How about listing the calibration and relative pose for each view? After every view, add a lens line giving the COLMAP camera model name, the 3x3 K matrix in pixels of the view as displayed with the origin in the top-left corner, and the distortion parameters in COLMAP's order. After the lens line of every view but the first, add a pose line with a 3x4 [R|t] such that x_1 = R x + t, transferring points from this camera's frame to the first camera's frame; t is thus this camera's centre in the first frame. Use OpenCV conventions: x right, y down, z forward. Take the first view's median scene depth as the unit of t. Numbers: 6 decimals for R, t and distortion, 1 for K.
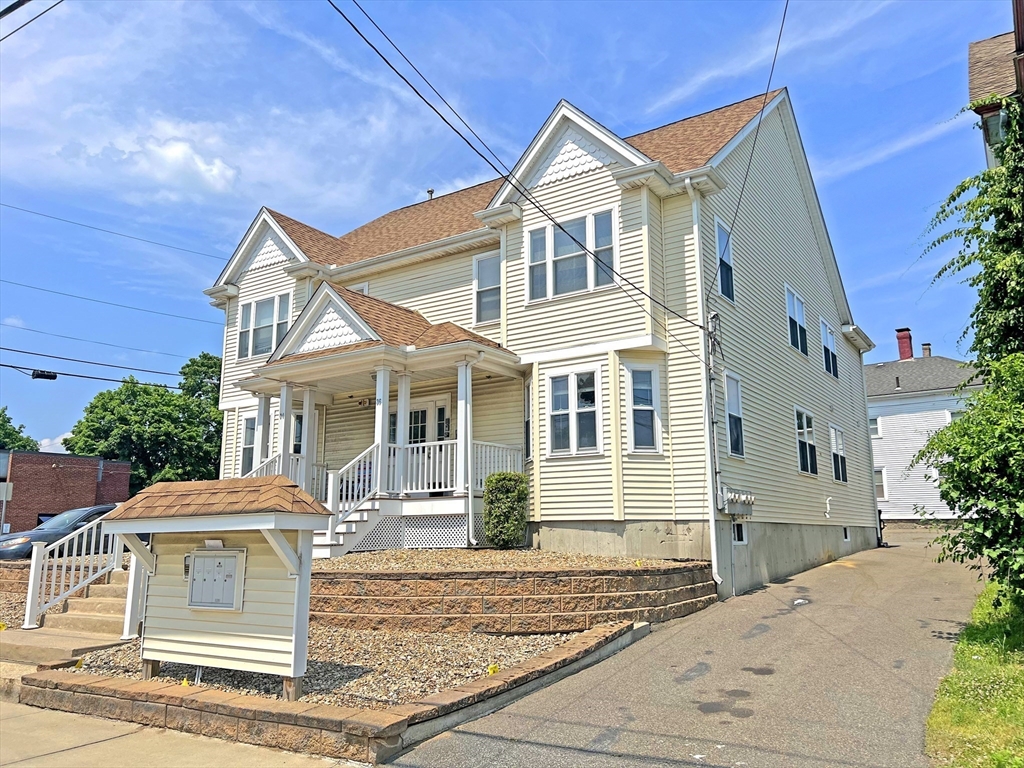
lens RADIAL K [[771.9, 0, 512.0], [0, 771.9, 384.0], [0, 0, 1]] dist [0.046492, -0.007829]
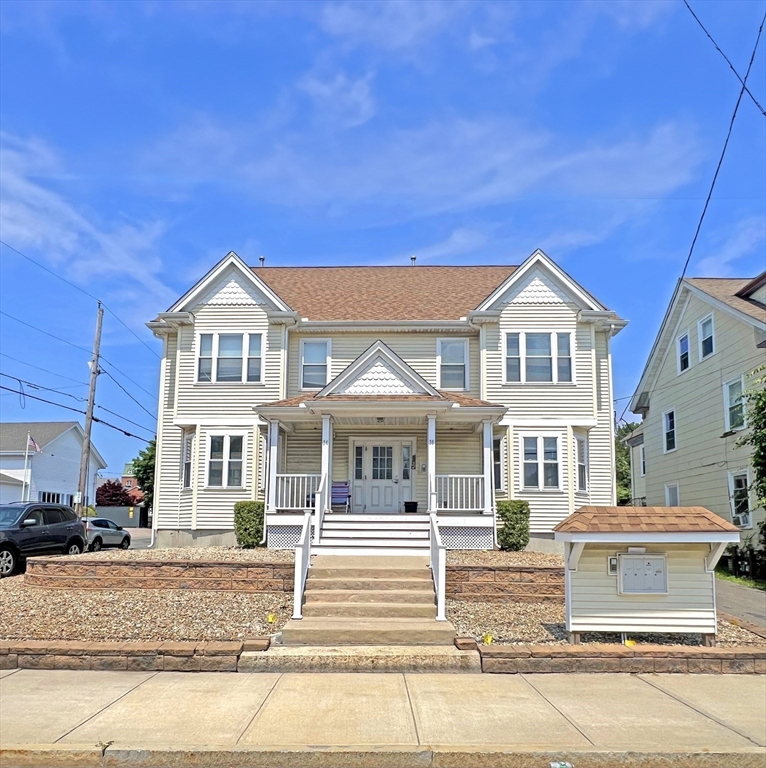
lens RADIAL K [[576.6, 0, 383.3], [0, 576.6, 466.5], [0, 0, 1]] dist [-0.016739, 0.007890]
pose [[0.851539, 0.078647, 0.518359, -0.760378], [-0.116261, 0.992396, 0.040419, 0.034507], [-0.511238, -0.094683, 0.854208, 0.191235]]
